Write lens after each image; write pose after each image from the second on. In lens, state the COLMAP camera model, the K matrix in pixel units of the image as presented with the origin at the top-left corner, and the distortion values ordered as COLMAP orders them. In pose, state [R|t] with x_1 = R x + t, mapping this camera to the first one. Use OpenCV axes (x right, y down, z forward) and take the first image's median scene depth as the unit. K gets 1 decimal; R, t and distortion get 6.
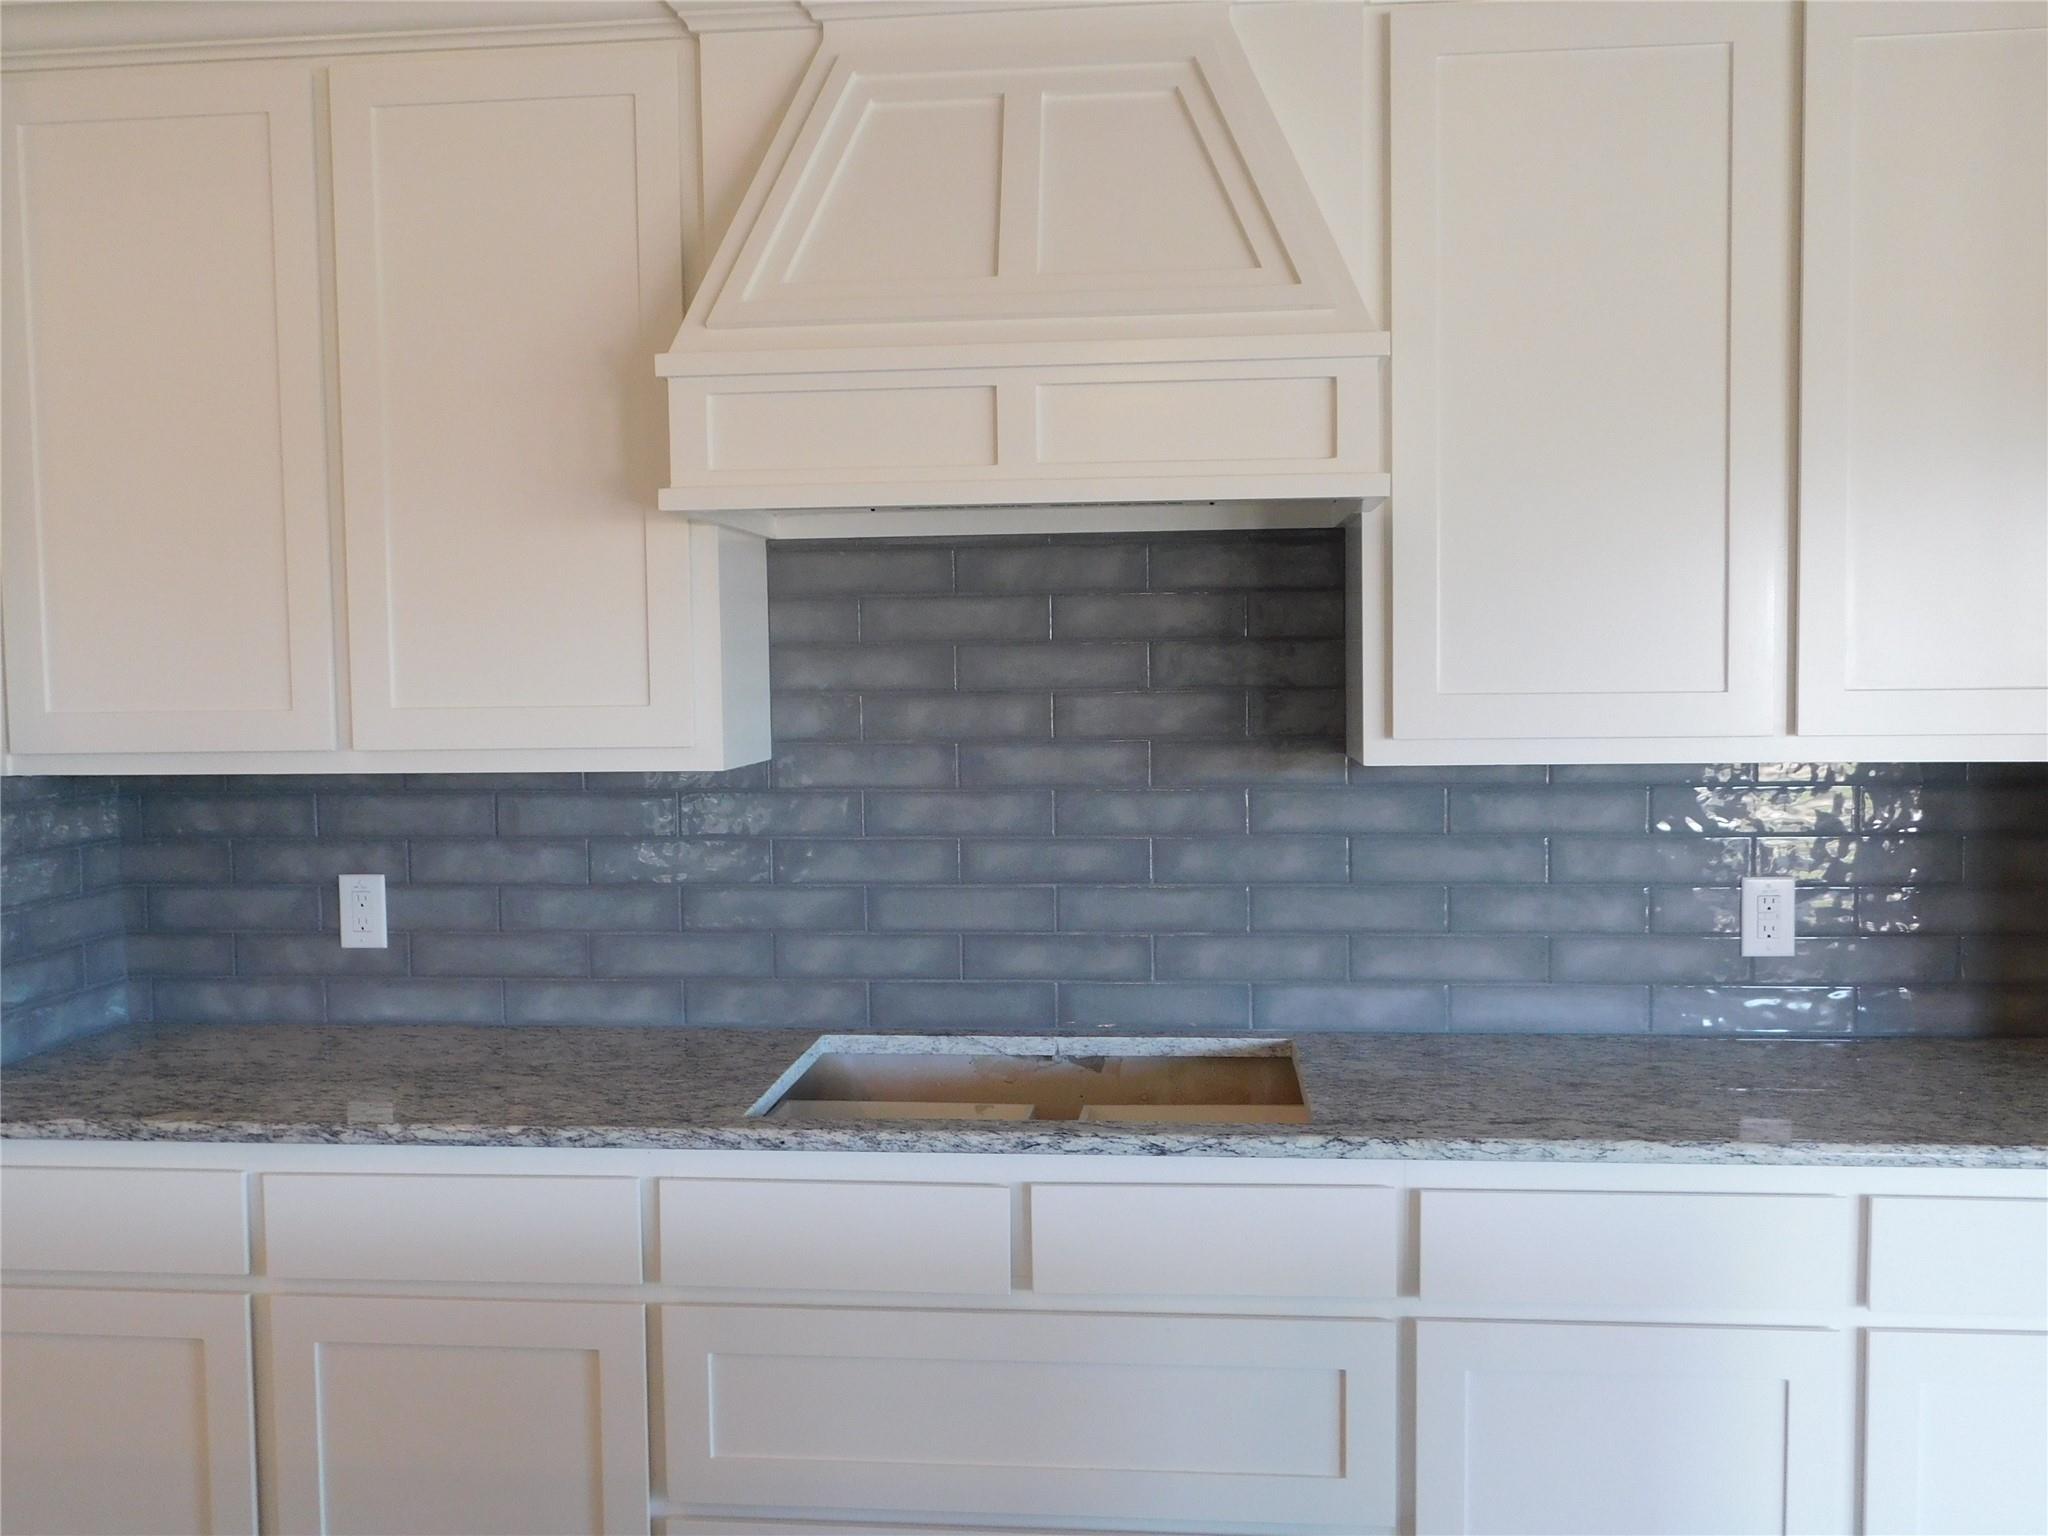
lens RADIAL K [[1814.3, 0, 1026.7], [0, 1814.3, 772.1], [0, 0, 1]] dist [0.000027, 0.006661]
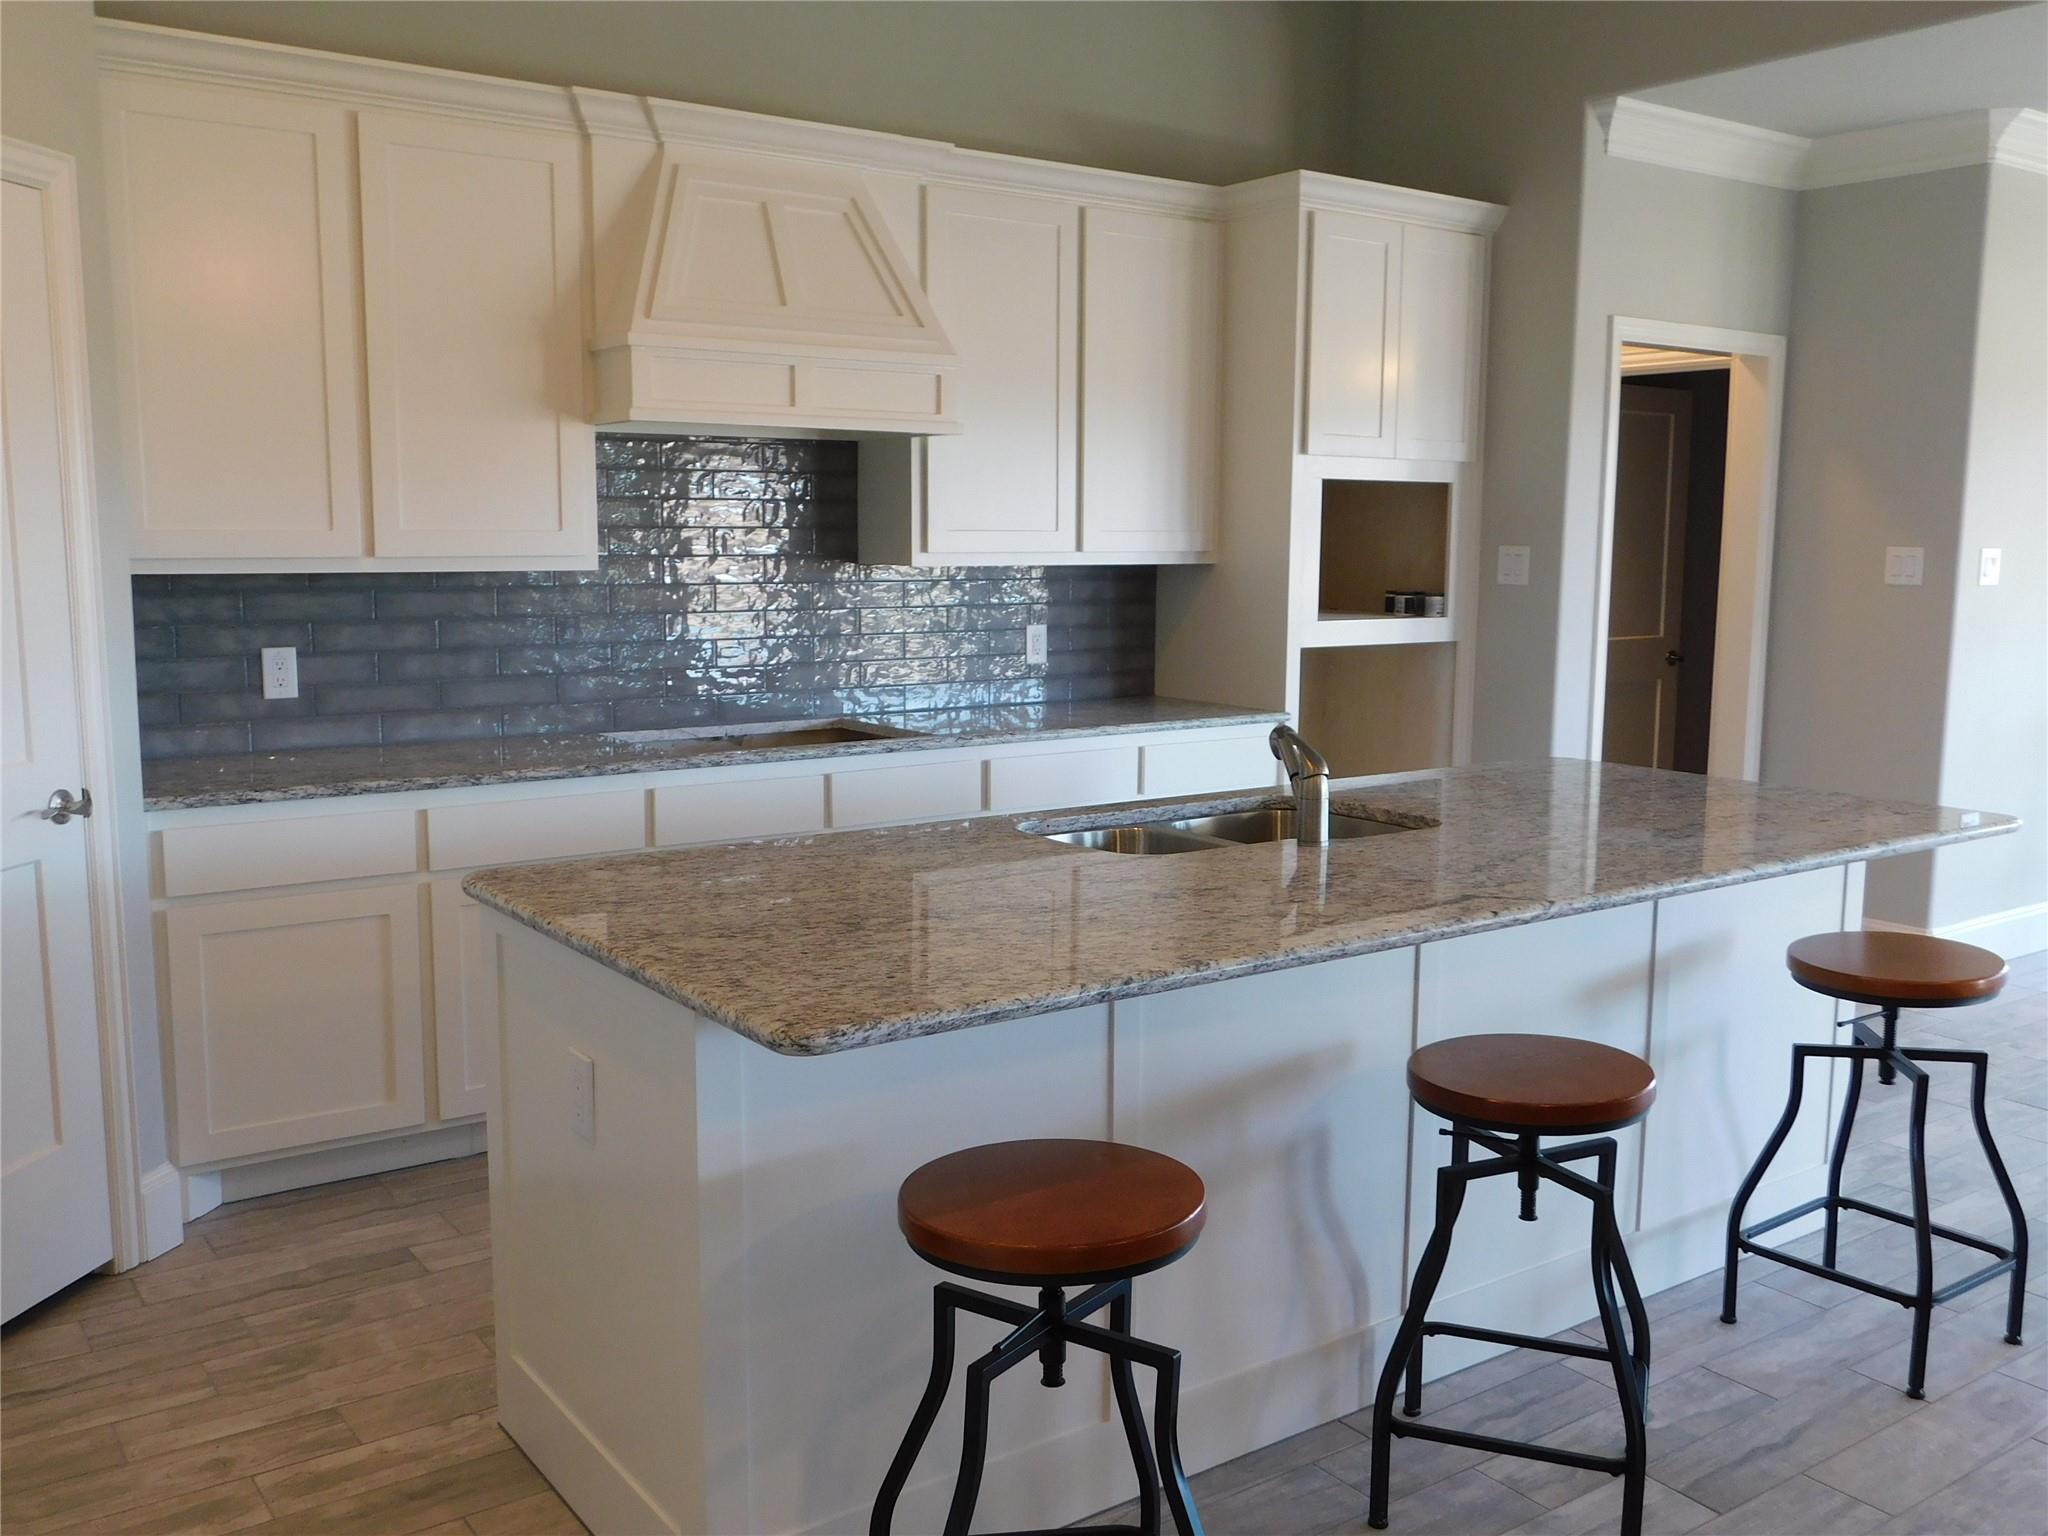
lens RADIAL K [[1814.3, 0, 1023.5], [0, 1814.3, 767.5], [0, 0, 1]] dist [0.000027, 0.006661]
pose [[0.748673, -0.069982, 0.659235, -0.902216], [0.024509, 0.996655, 0.077966, 0.054583], [-0.662486, -0.042214, 0.747884, -0.494383]]
